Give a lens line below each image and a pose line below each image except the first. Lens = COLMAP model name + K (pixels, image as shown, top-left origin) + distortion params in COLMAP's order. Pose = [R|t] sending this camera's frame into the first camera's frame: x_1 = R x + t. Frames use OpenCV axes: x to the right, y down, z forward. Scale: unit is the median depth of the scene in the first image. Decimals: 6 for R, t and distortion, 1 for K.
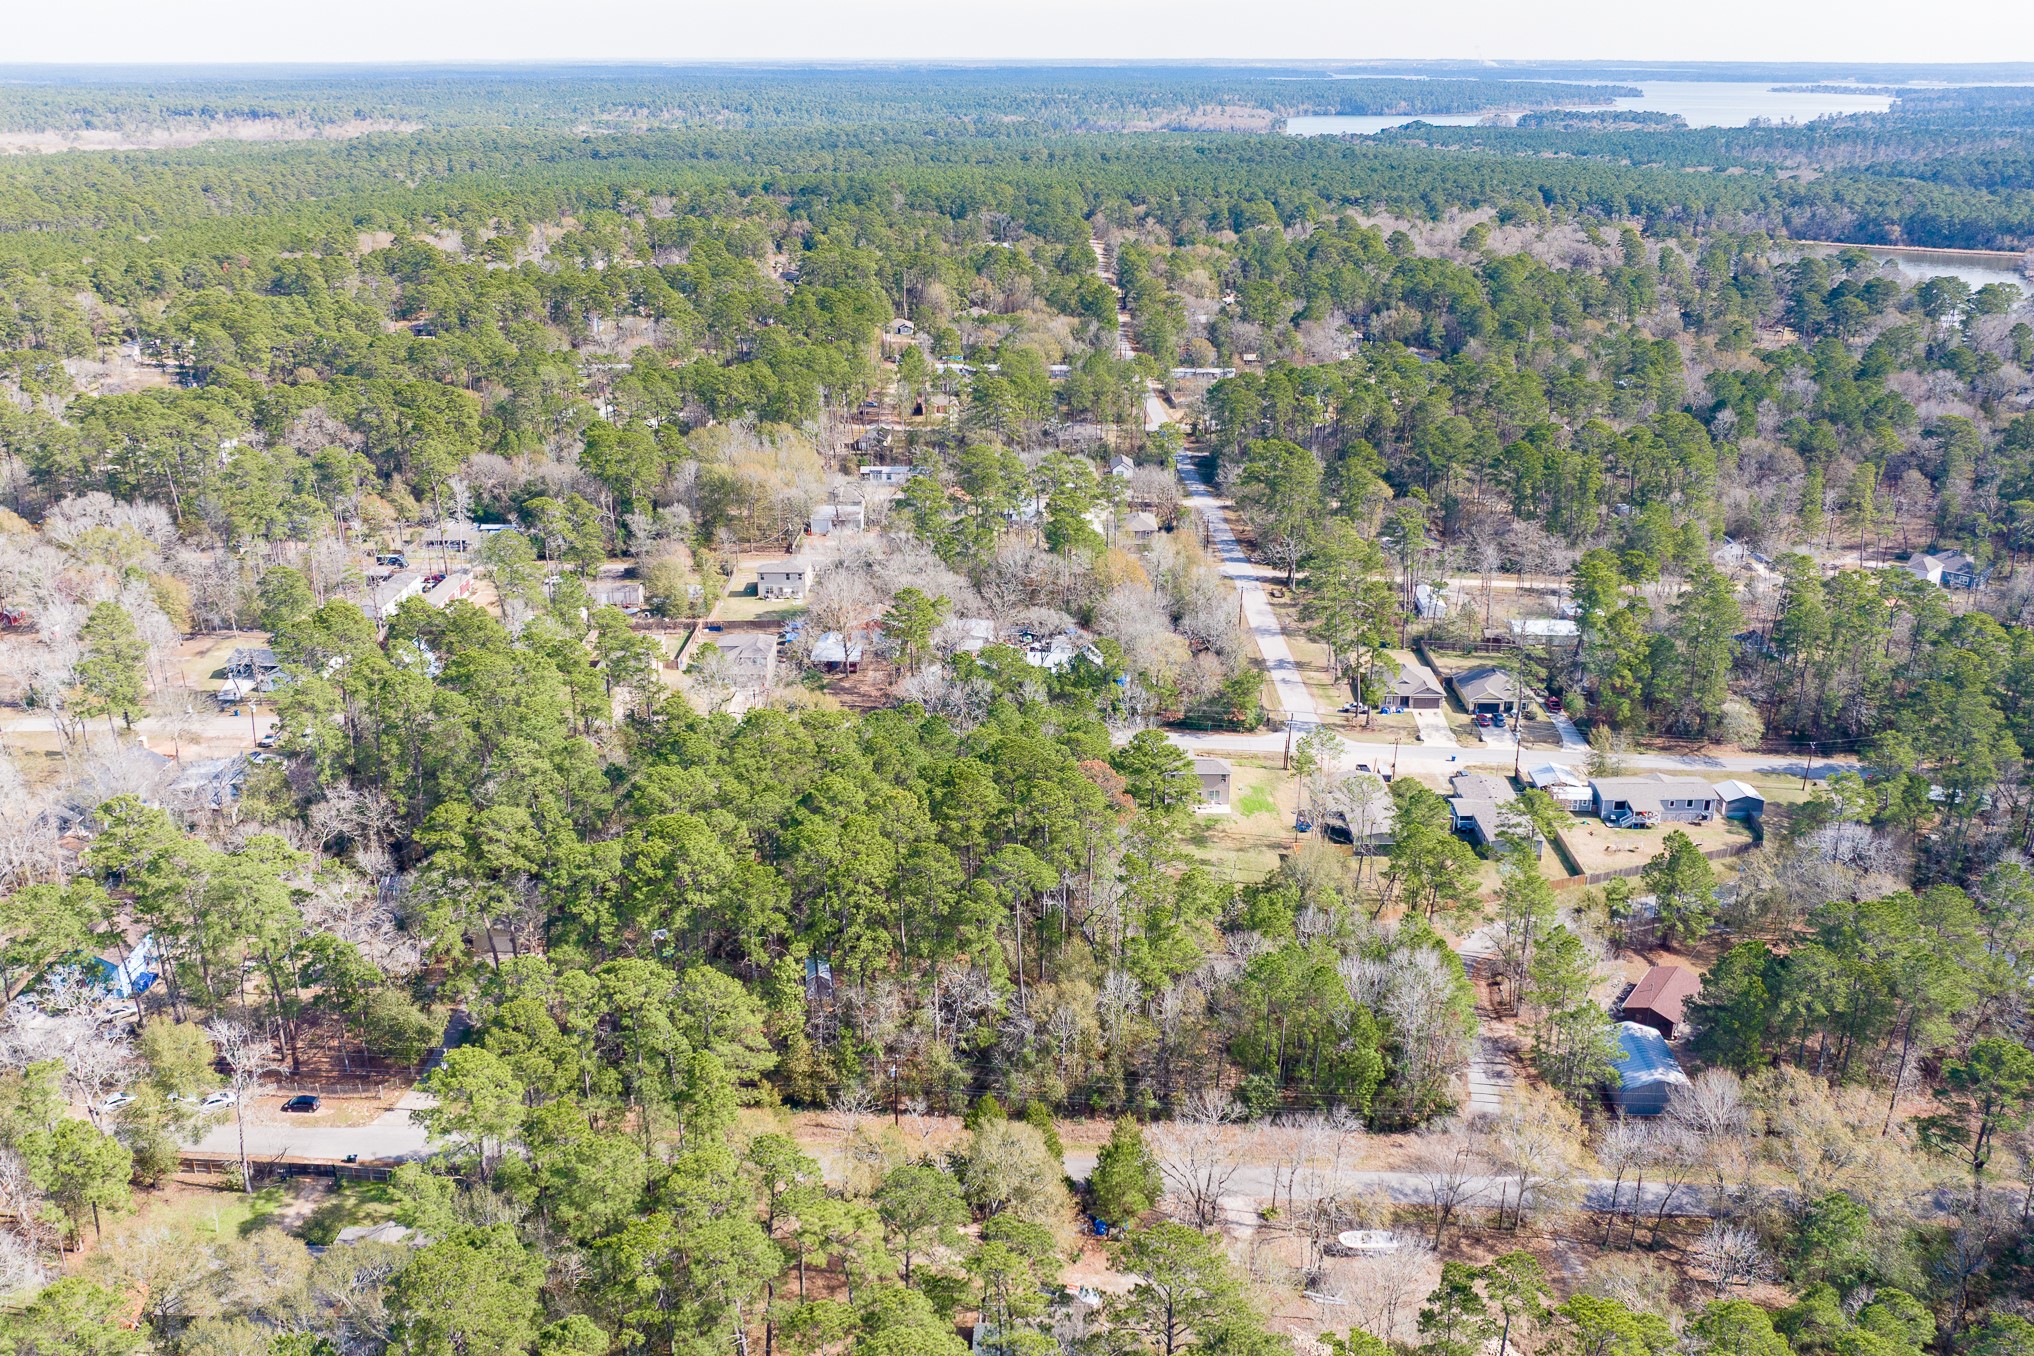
lens RADIAL K [[1405.1, 0, 1017.0], [0, 1405.1, 678.0], [0, 0, 1]] dist [-0.002369, 0.000217]
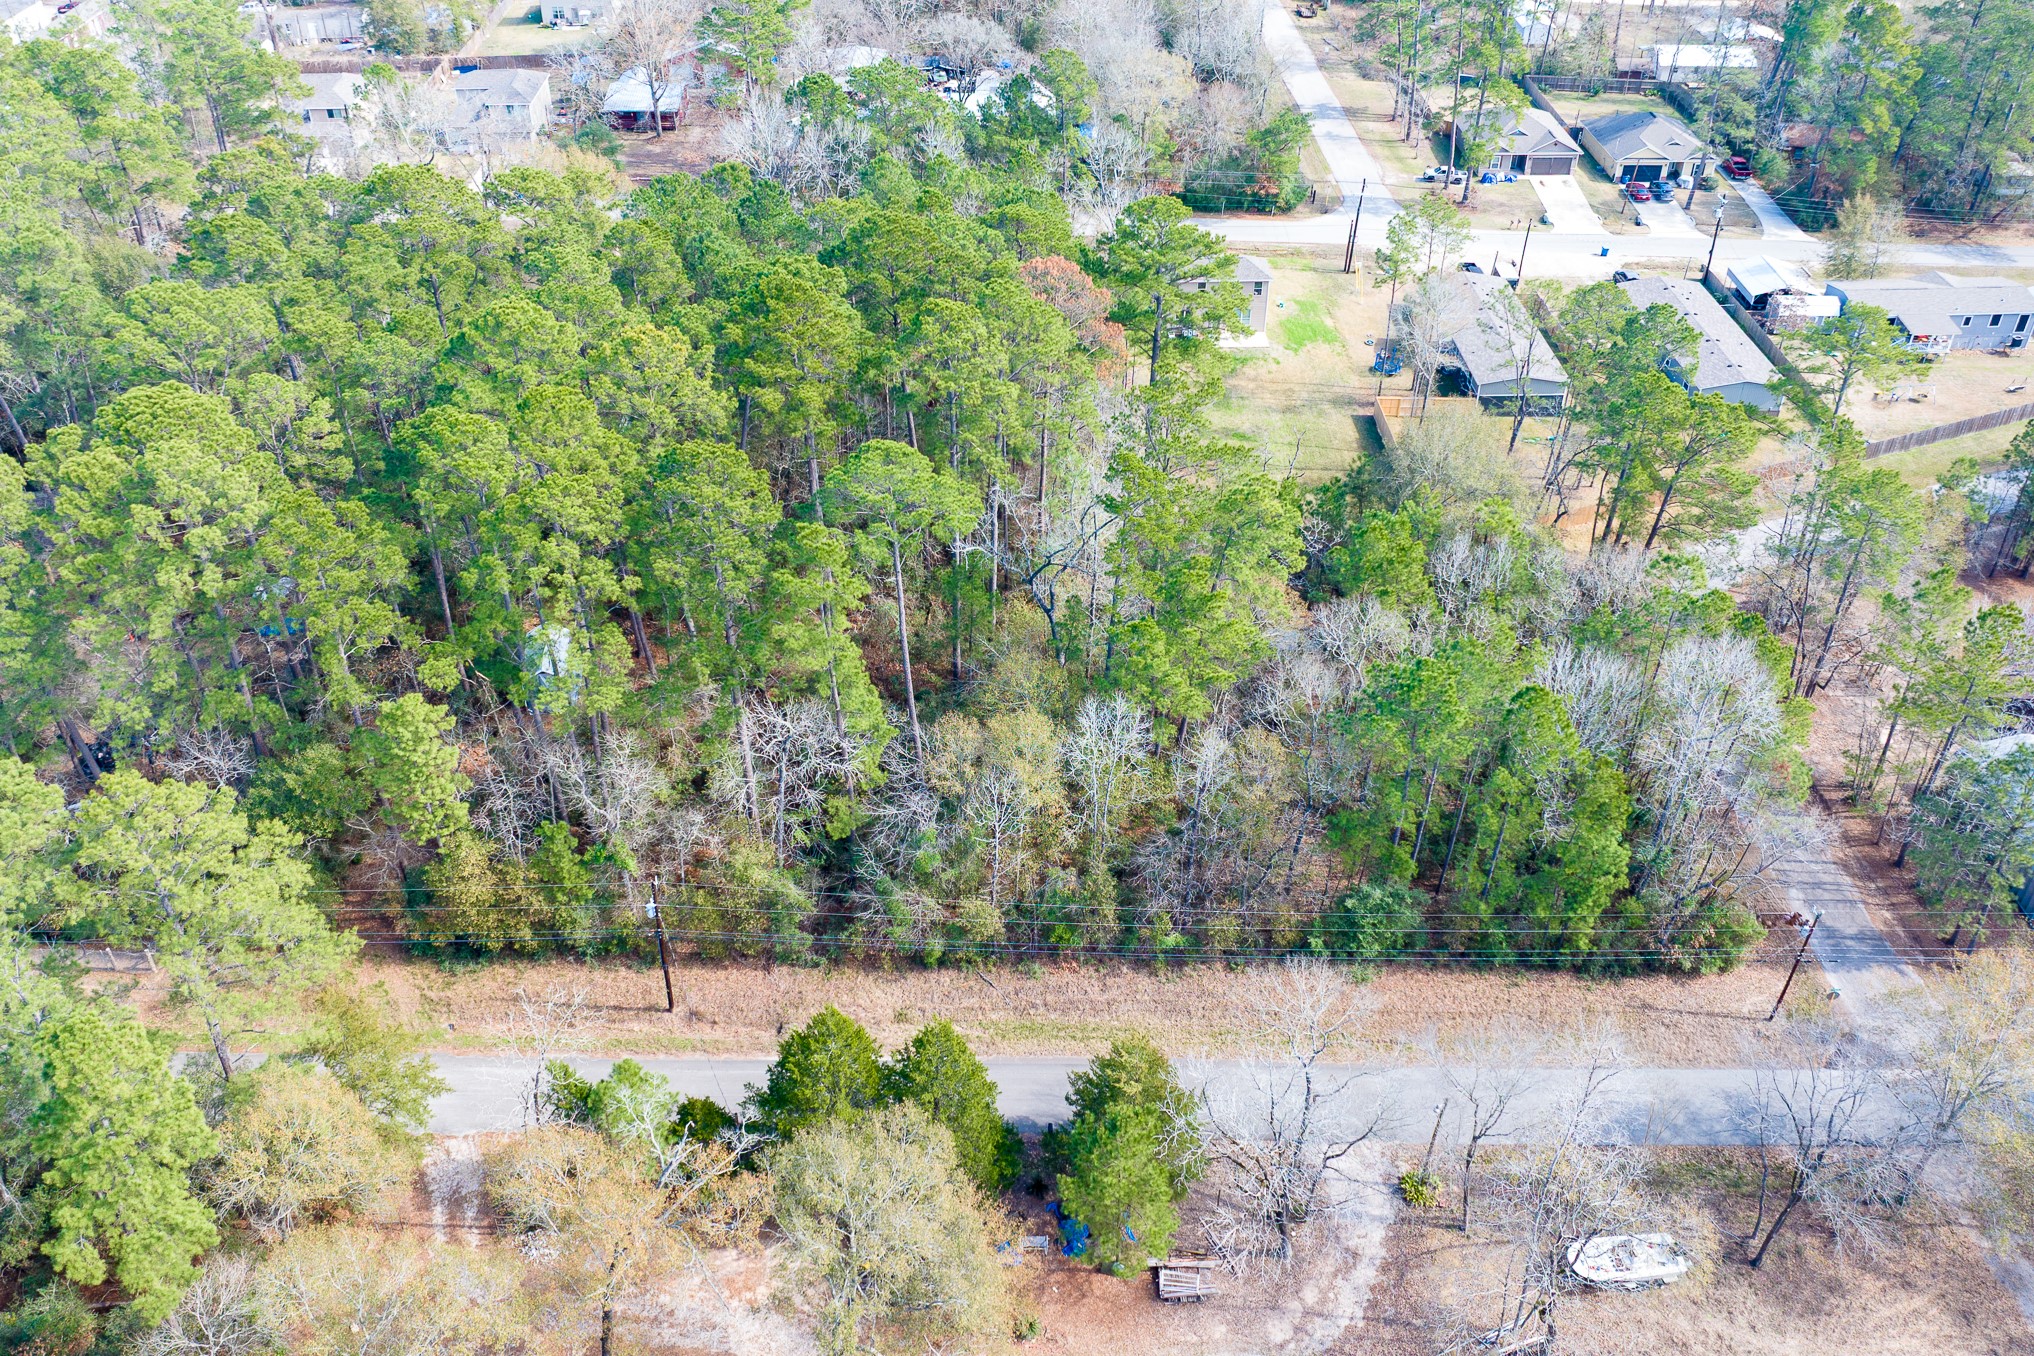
lens RADIAL K [[1412.7, 0, 1015.7], [0, 1412.7, 602.0], [0, 0, 1]] dist [-0.018064, 0.000199]
pose [[0.999034, -0.023617, 0.037046, 0.019766], [0.012034, 0.958083, 0.286236, 0.030517], [-0.042253, -0.285514, 0.957443, 0.457817]]
